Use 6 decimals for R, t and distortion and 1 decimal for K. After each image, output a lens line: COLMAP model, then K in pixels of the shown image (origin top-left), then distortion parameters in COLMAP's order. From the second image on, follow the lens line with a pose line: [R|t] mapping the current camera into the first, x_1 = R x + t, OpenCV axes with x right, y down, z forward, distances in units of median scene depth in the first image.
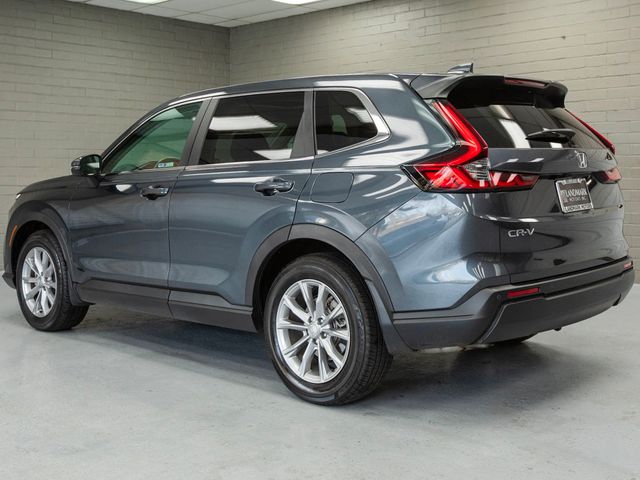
lens RADIAL K [[592.9, 0, 320.0], [0, 592.9, 240.0], [0, 0, 1]] dist [-0.001735, 0.242886]
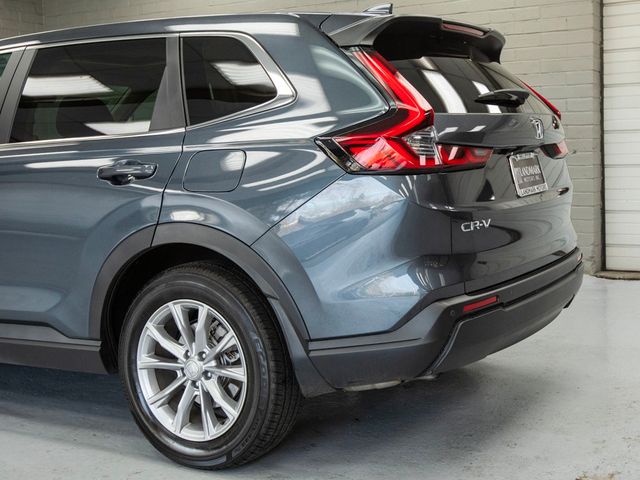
lens RADIAL K [[735.1, 0, 320.0], [0, 735.1, 240.0], [0, 0, 1]] dist [0.003527, 0.041626]
pose [[0.979333, -0.043328, 0.197558, -0.030412], [0.041572, 0.999051, 0.013029, -0.010734], [-0.197935, -0.004547, 0.980205, 0.095394]]
